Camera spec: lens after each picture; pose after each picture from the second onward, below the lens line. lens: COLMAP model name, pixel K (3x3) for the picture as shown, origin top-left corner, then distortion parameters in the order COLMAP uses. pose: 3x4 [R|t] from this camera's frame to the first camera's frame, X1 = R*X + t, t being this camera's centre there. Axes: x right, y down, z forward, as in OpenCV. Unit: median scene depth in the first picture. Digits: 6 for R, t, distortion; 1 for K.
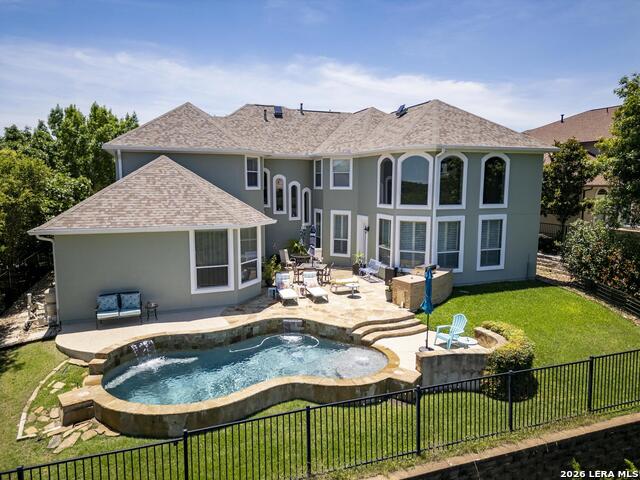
lens RADIAL K [[449.2, 0, 318.6], [0, 449.2, 241.6], [0, 0, 1]] dist [0.035627, -0.019161]
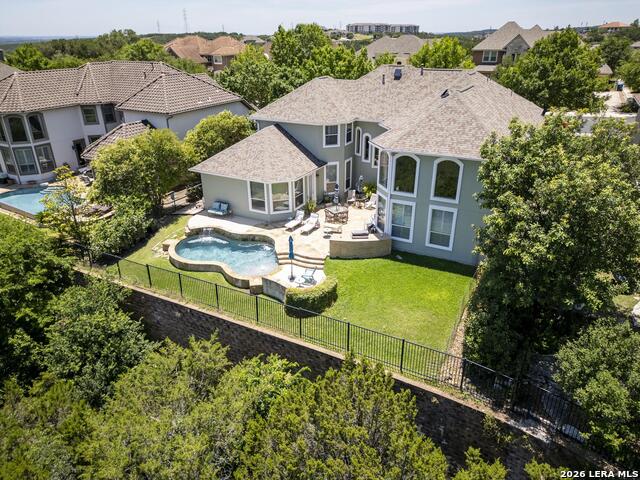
lens RADIAL K [[449.2, 0, 321.0], [0, 449.2, 239.1], [0, 0, 1]] dist [0.035627, -0.019161]
pose [[0.667183, 0.306424, -0.678949, 1.323867], [-0.090403, 0.938042, 0.334521, -0.460738], [0.739388, -0.161808, 0.653547, -0.063261]]
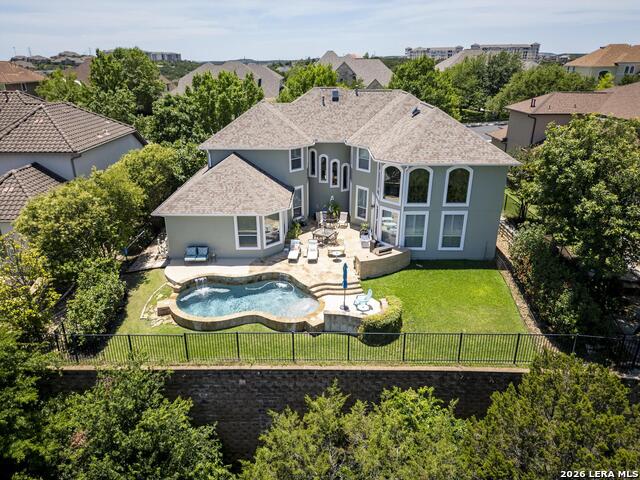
lens RADIAL K [[449.2, 0, 319.8], [0, 449.2, 239.9], [0, 0, 1]] dist [0.035627, -0.019161]
pose [[0.936060, 0.129864, -0.326998, 0.597015], [-0.044782, 0.965806, 0.255368, -0.387489], [0.348979, -0.224396, 0.909868, -0.464534]]
